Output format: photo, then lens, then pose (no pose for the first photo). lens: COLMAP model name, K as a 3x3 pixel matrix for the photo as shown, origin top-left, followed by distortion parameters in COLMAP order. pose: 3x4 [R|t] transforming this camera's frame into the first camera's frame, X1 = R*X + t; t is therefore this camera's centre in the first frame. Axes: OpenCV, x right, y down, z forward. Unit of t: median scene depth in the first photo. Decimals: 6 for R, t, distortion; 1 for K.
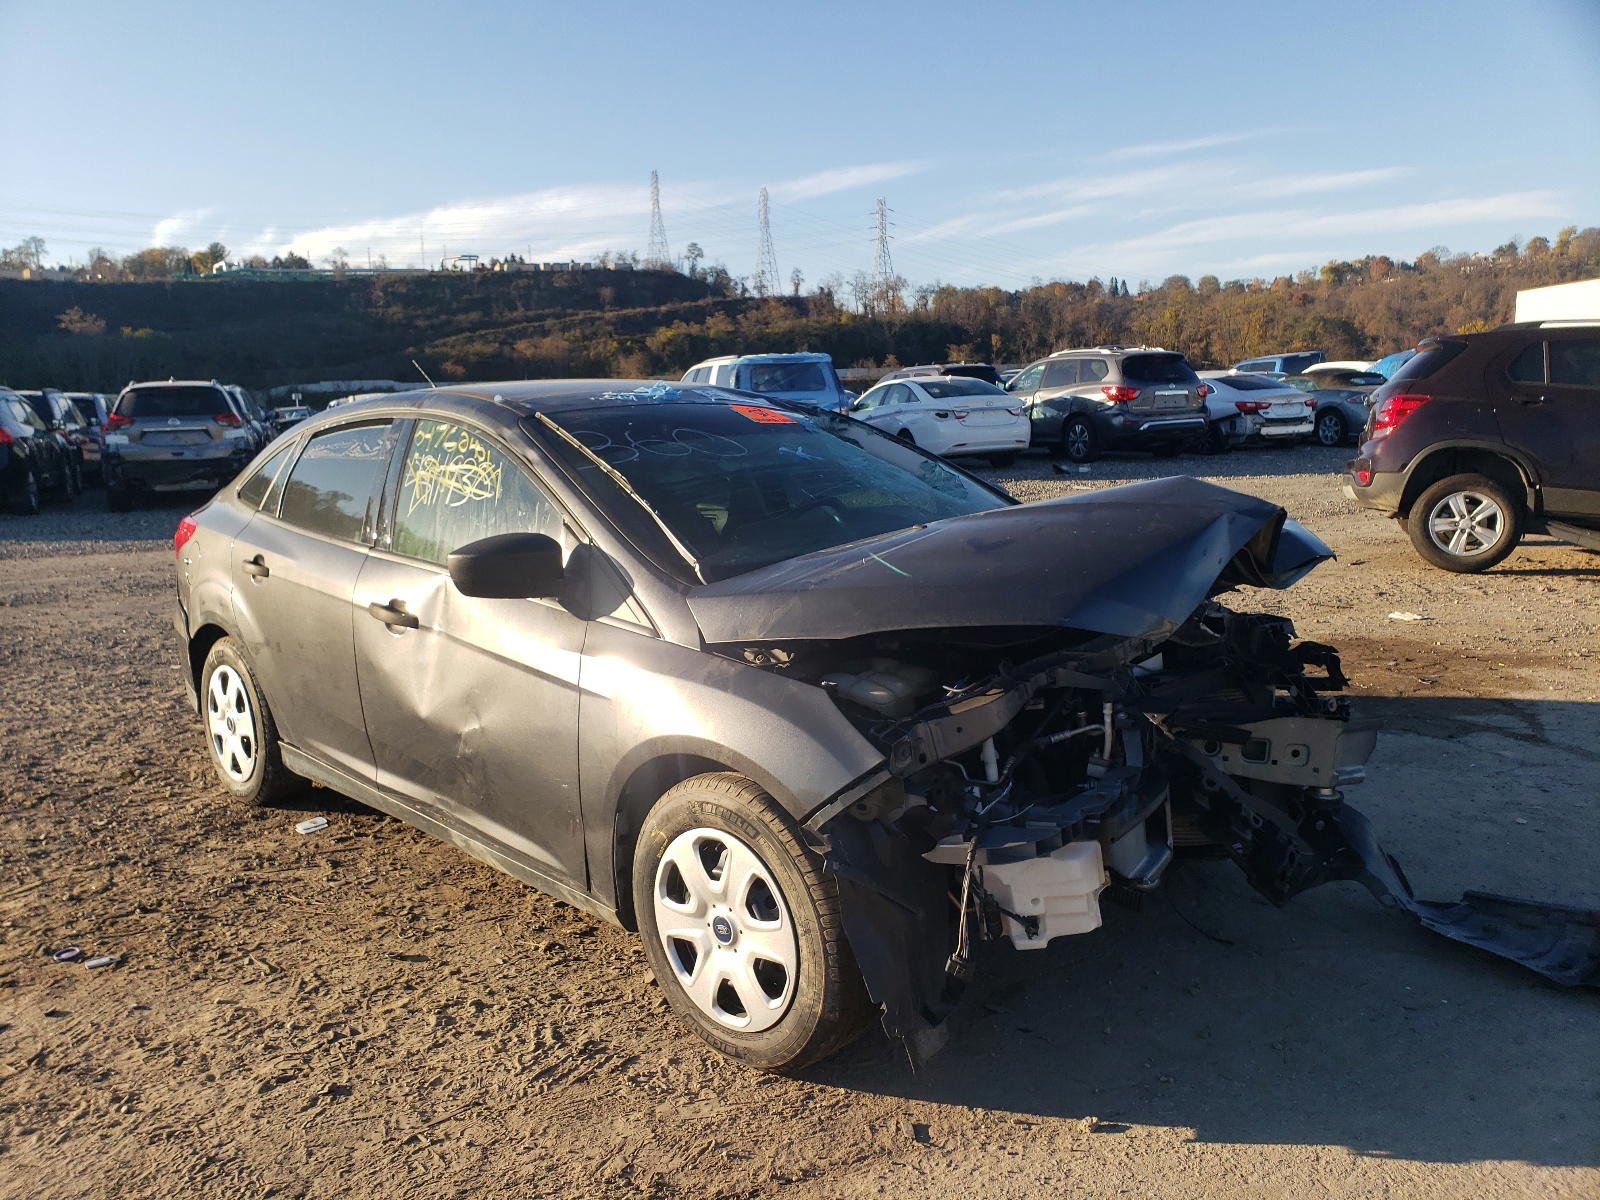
lens RADIAL K [[1206.6, 0, 784.6], [0, 1206.6, 602.7], [0, 0, 1]] dist [0.042798, -0.011328]
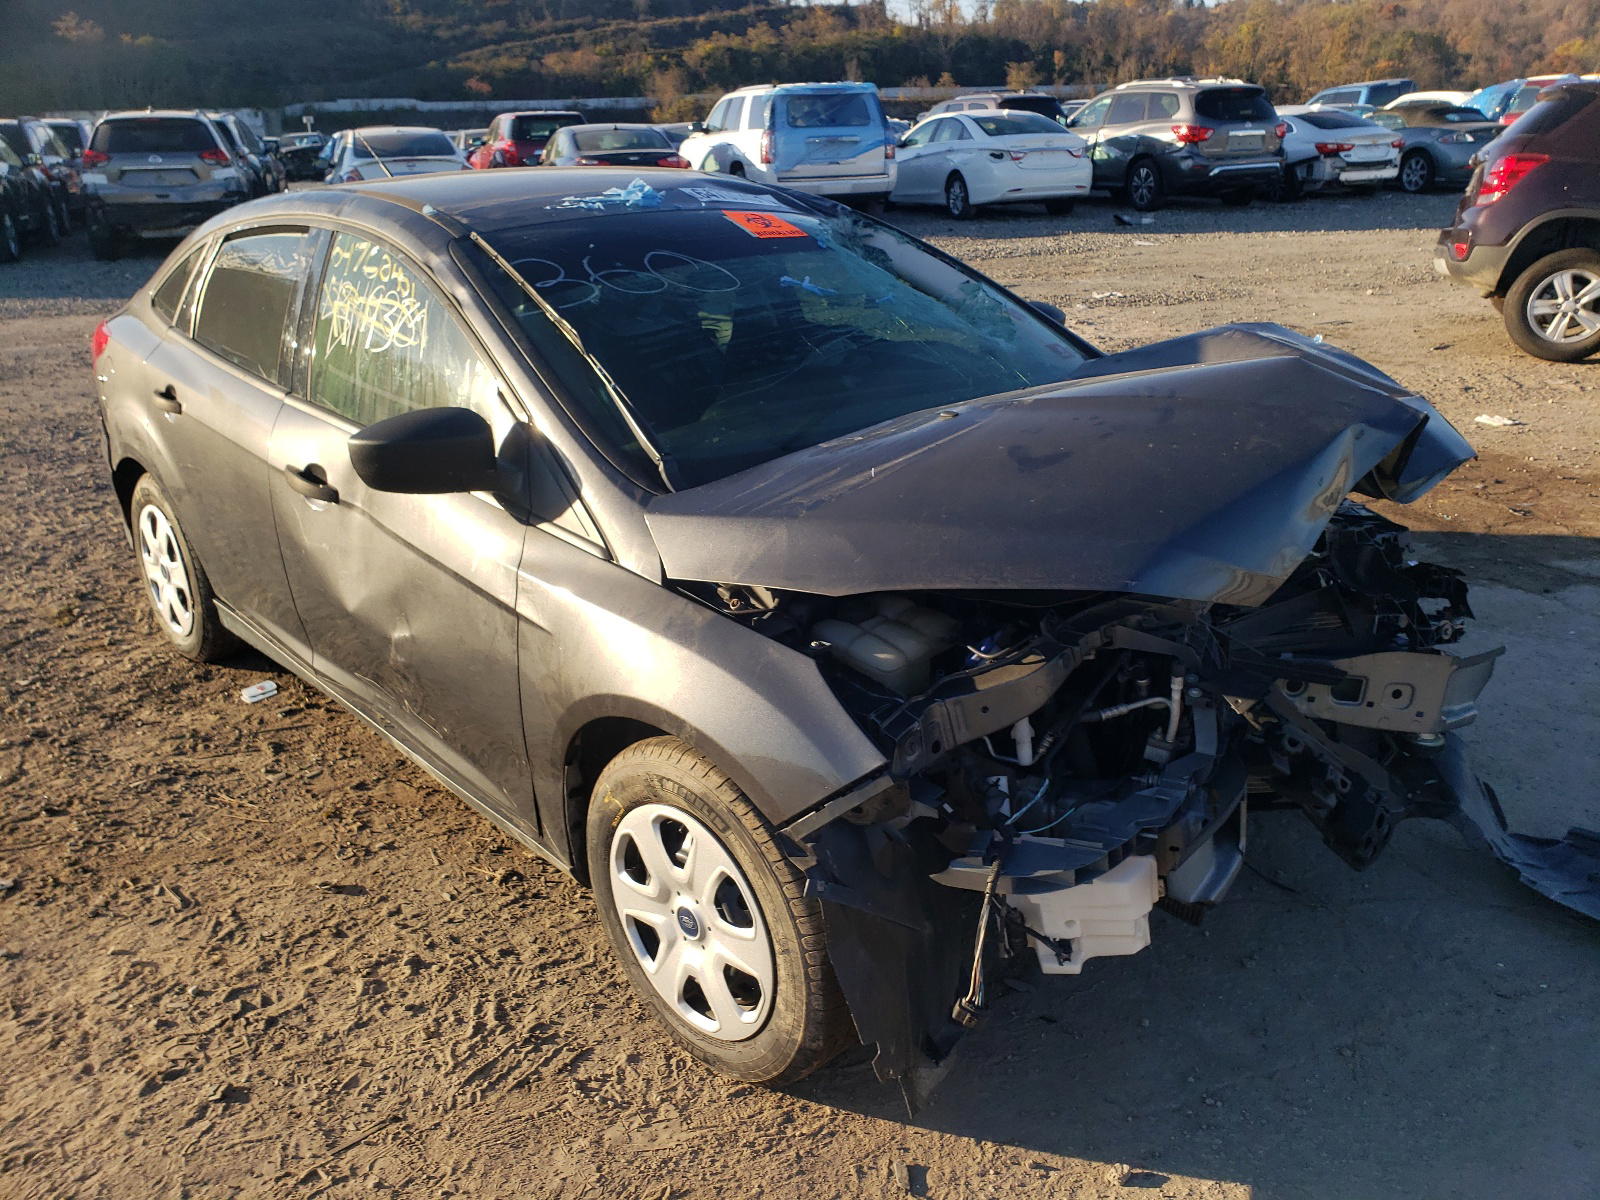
lens RADIAL K [[1206.6, 0, 808.0], [0, 1206.6, 589.1], [0, 0, 1]] dist [0.042798, -0.011328]
pose [[0.999767, 0.018011, -0.011869, 0.028294], [-0.015321, 0.980289, 0.196973, -0.090814], [0.015183, -0.196745, 0.980337, 0.183436]]
